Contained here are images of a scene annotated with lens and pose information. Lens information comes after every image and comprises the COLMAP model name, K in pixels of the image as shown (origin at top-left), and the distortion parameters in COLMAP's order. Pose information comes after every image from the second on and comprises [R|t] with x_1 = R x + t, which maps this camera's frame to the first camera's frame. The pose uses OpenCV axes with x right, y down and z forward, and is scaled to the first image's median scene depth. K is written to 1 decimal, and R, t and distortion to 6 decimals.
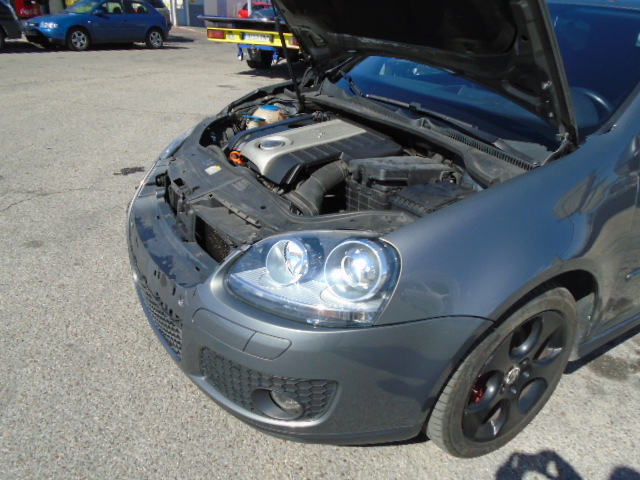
lens RADIAL K [[486.8, 0, 320.0], [0, 486.8, 240.0], [0, 0, 1]] dist [-0.011591, 0.003621]
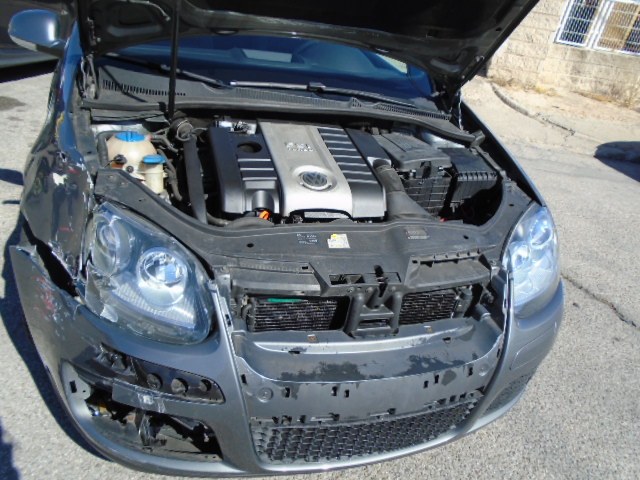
lens RADIAL K [[486.8, 0, 320.0], [0, 486.8, 240.0], [0, 0, 1]] dist [-0.011591, 0.003621]
pose [[0.288716, -0.489444, 0.822853, -0.947041], [0.307071, 0.861387, 0.404622, -0.514591], [-0.906835, 0.135854, 0.398990, 0.841044]]
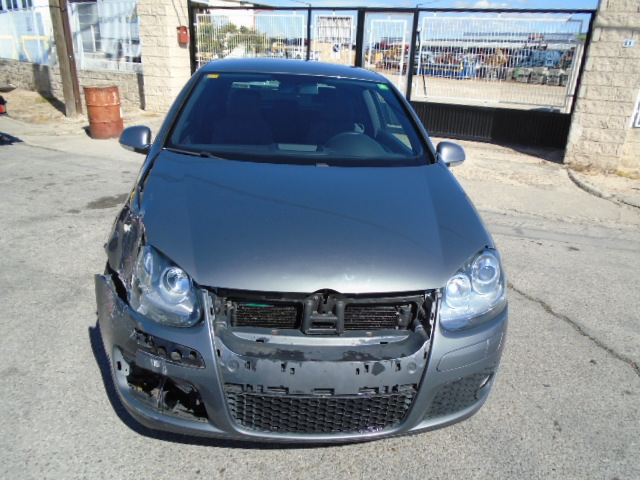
lens RADIAL K [[487.9, 0, 320.0], [0, 487.9, 240.0], [0, 0, 1]] dist [-0.024577, 0.001821]
pose [[0.466505, -0.326498, 0.822053, -1.163940], [0.363215, 0.918119, 0.158532, -0.388101], [-0.806503, 0.224626, 0.546897, 0.460353]]
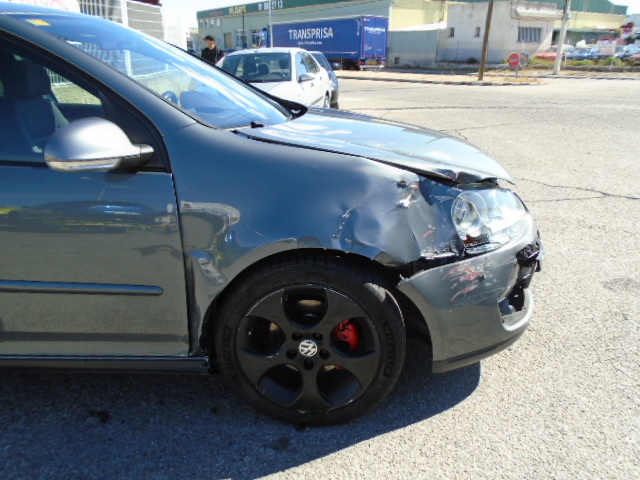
lens RADIAL K [[489.6, 0, 317.6], [0, 489.6, 237.9], [0, 0, 1]] dist [-0.010564, 0.002897]
pose [[-0.803310, -0.250158, 0.540476, -0.746042], [0.236853, 0.698462, 0.675316, -1.103328], [-0.546438, 0.670501, -0.501831, 2.285653]]
